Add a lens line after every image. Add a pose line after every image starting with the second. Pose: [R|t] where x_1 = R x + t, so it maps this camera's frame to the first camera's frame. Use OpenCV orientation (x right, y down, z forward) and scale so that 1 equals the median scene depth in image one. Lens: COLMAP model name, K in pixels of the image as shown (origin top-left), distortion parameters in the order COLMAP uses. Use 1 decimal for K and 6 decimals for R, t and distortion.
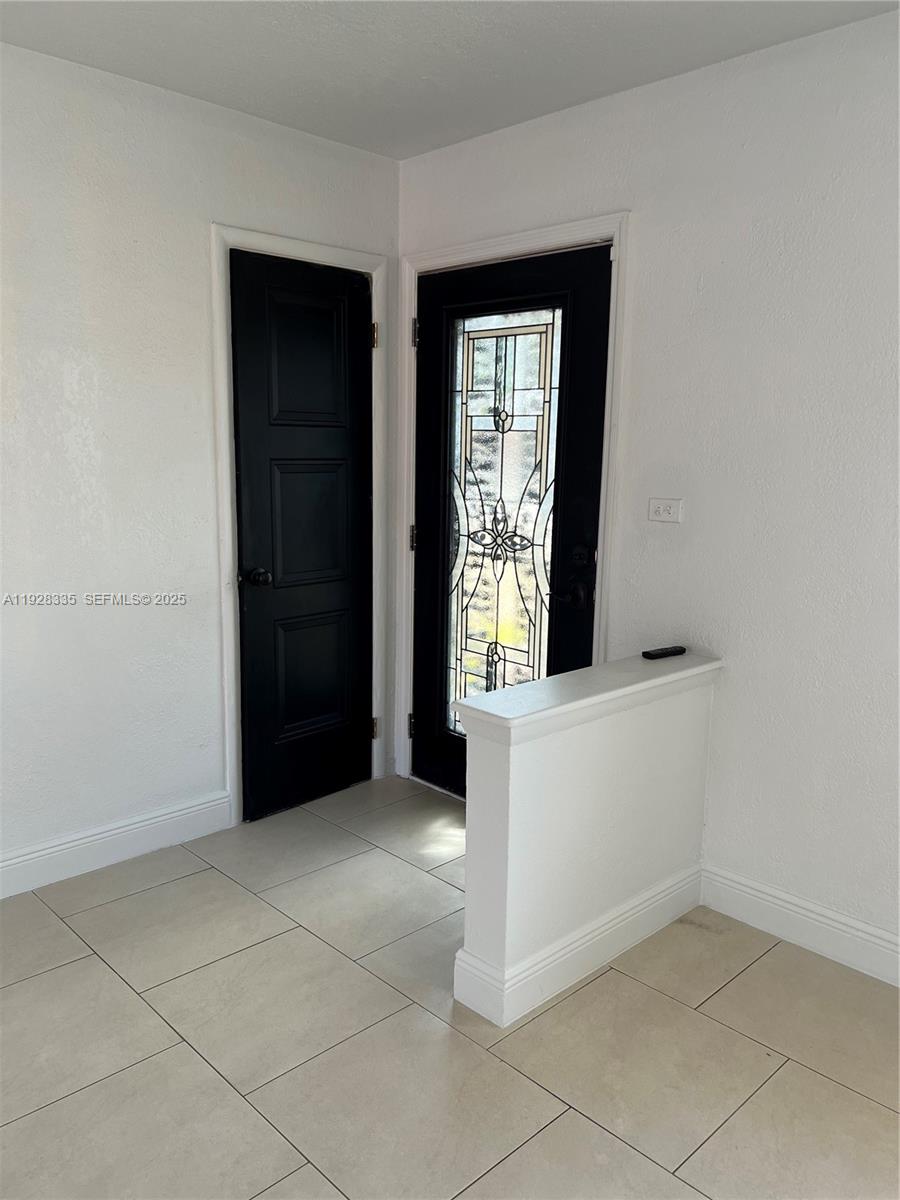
lens RADIAL K [[904.9, 0, 448.1], [0, 904.9, 604.8], [0, 0, 1]] dist [0.062990, -0.077909]
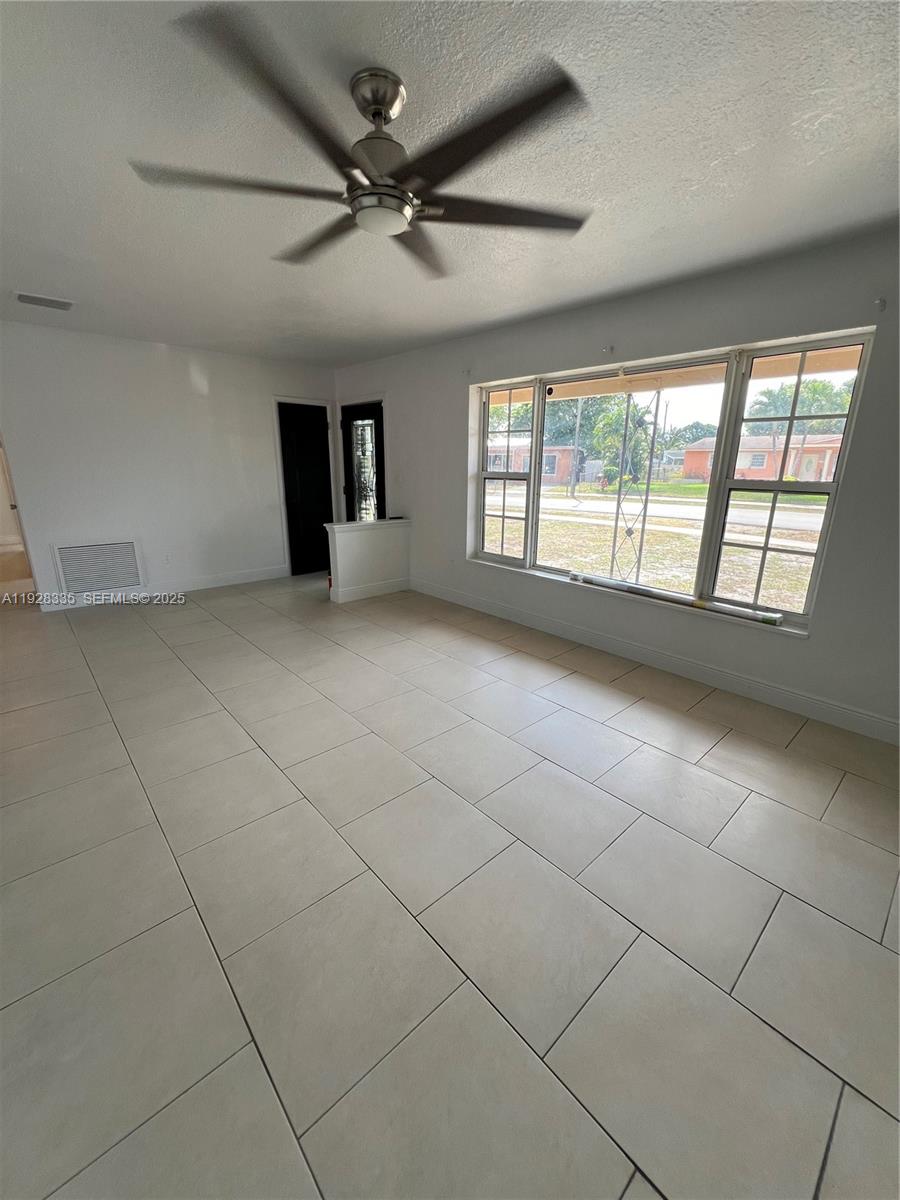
lens RADIAL K [[484.3, 0, 453.1], [0, 484.3, 597.5], [0, 0, 1]] dist [-0.003126, 0.001099]
pose [[0.999449, 0.001555, -0.033150, 0.433974], [0.001537, 0.995663, 0.093022, 0.155433], [0.033151, -0.093022, 0.995112, -0.775182]]
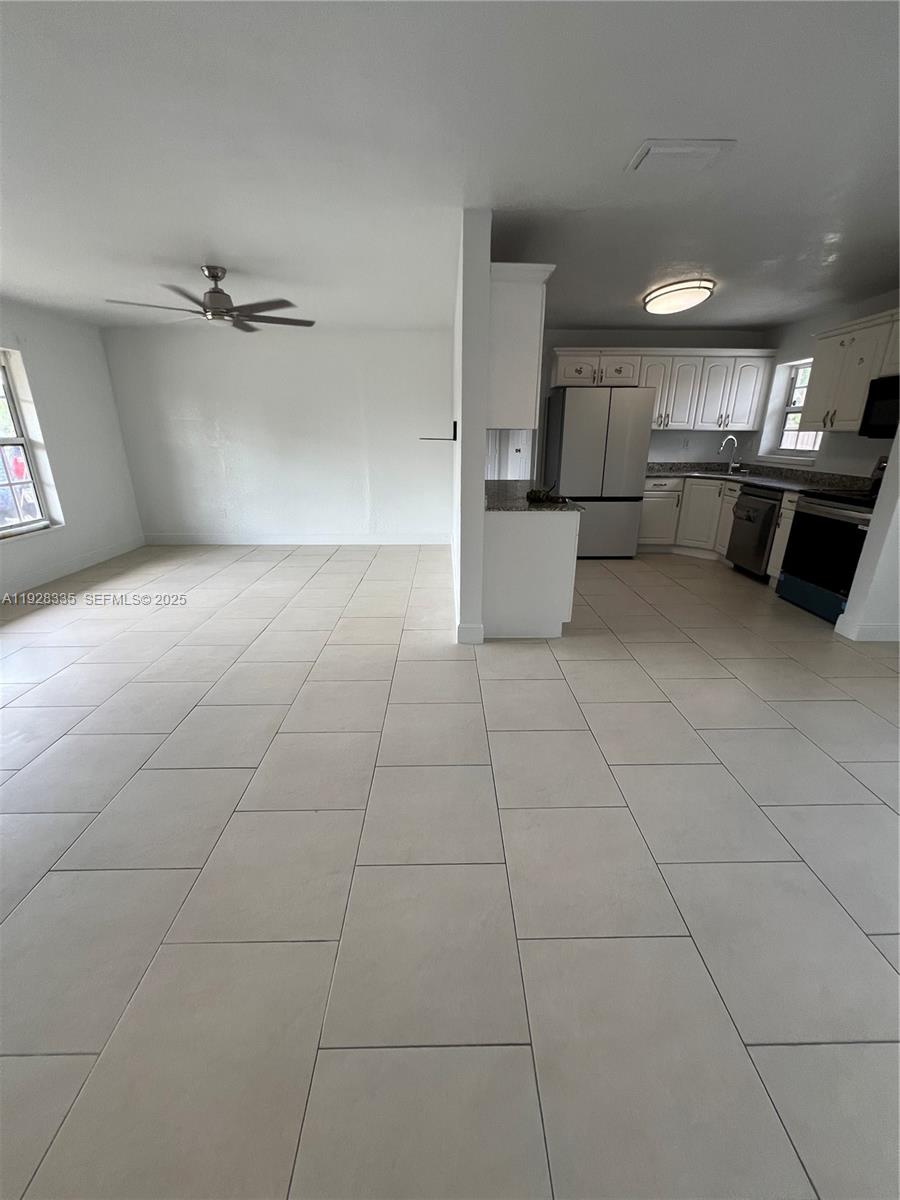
lens RADIAL K [[484.3, 0, 453.1], [0, 484.3, 600.2], [0, 0, 1]] dist [-0.003126, 0.001099]
pose [[-0.730855, -0.245958, 0.636676, -0.835739], [0.104739, 0.881349, 0.460711, -0.054710], [-0.674448, 0.403397, -0.618377, 0.263818]]
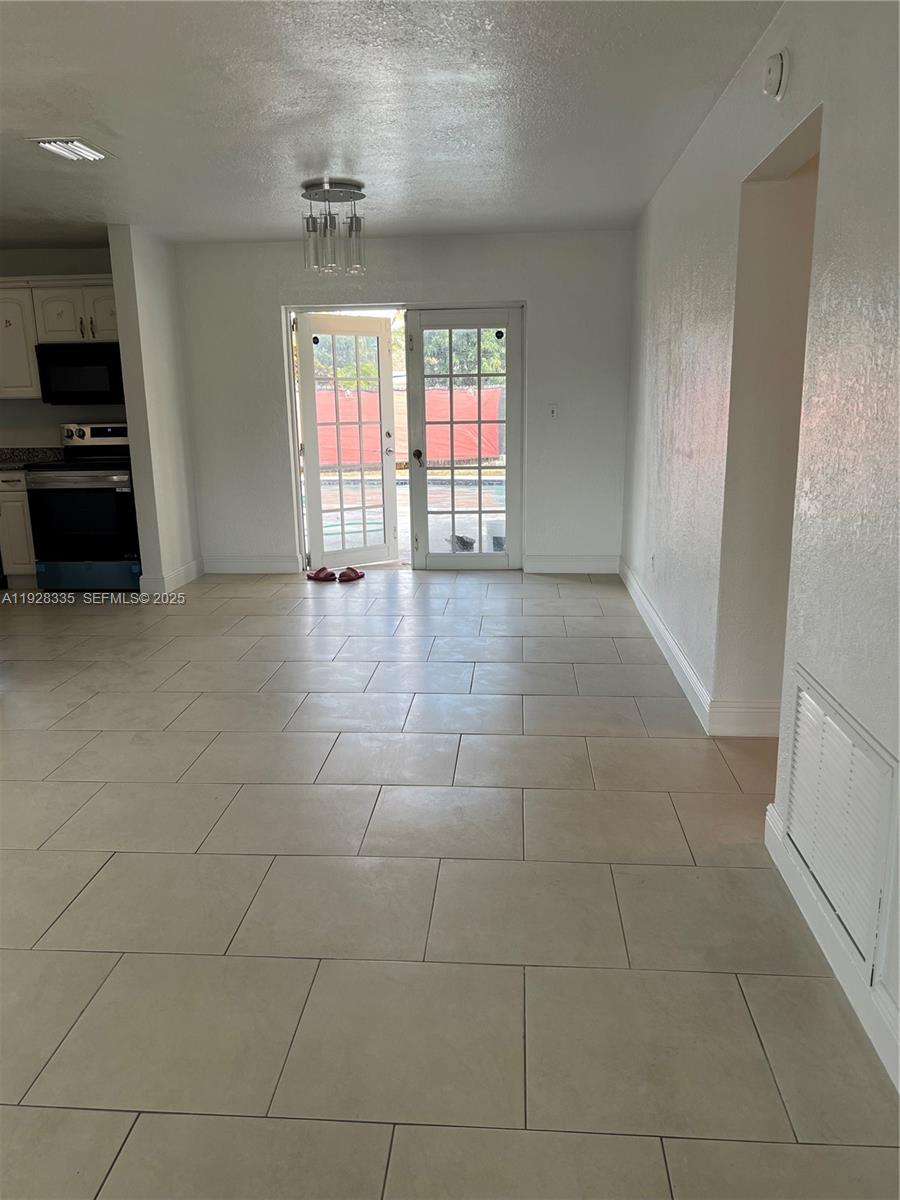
lens RADIAL K [[904.9, 0, 443.4], [0, 904.9, 603.3], [0, 0, 1]] dist [0.062990, -0.077909]
pose [[-0.755283, 0.142279, -0.639769, -0.024122], [-0.112716, 0.933409, 0.340650, -0.140893], [0.645634, 0.329399, -0.688951, 0.840223]]
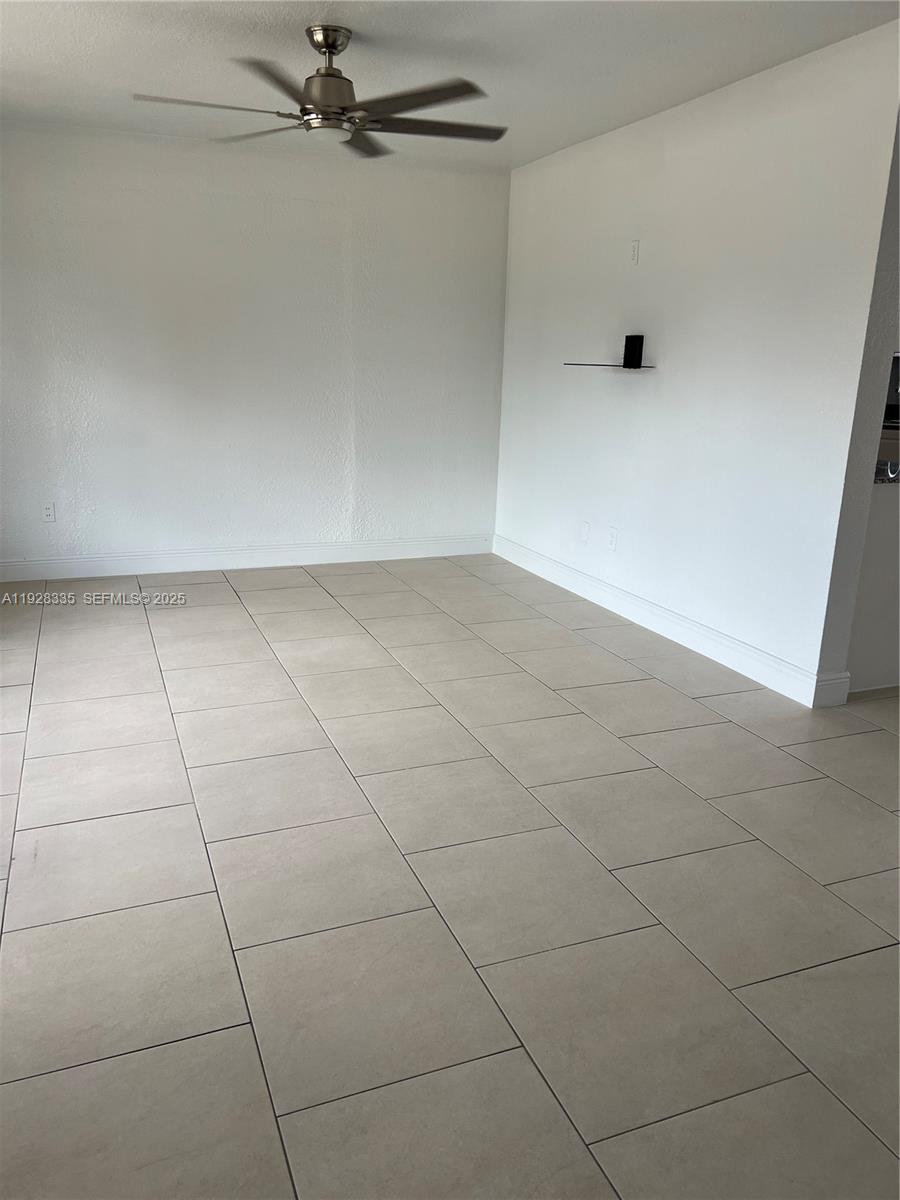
lens RADIAL K [[904.9, 0, 444.8], [0, 904.9, 604.9], [0, 0, 1]] dist [0.062990, -0.077909]
pose [[-0.921557, -0.144175, 0.360480, -0.200609], [0.026976, 0.902469, 0.429910, -0.117415], [-0.387304, 0.405911, -0.827787, 0.714164]]
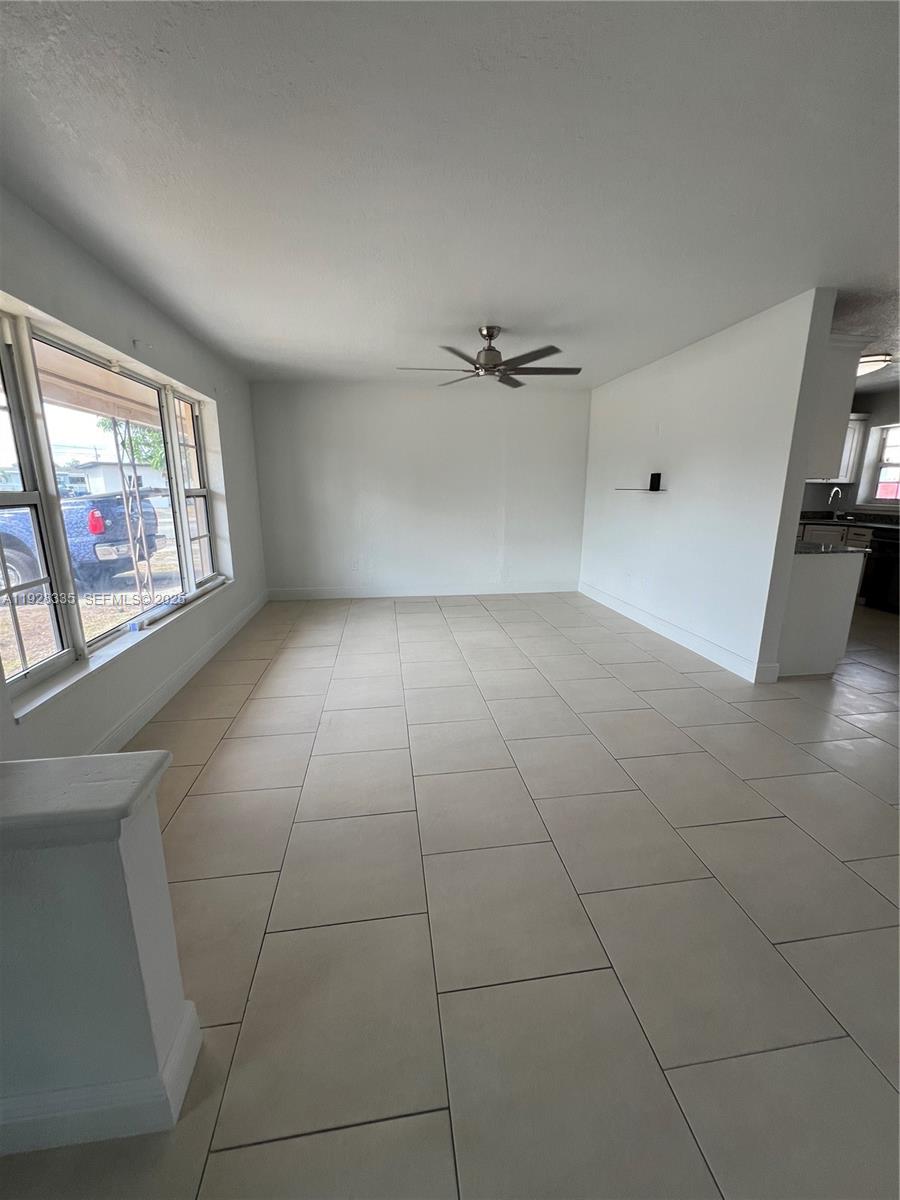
lens RADIAL K [[484.3, 0, 454.9], [0, 484.3, 600.2], [0, 0, 1]] dist [-0.003126, 0.001099]
pose [[-0.810815, -0.155722, 0.564208, -0.265998], [0.085908, 0.921856, 0.377890, -0.113570], [-0.578964, 0.354868, -0.734077, 0.721909]]
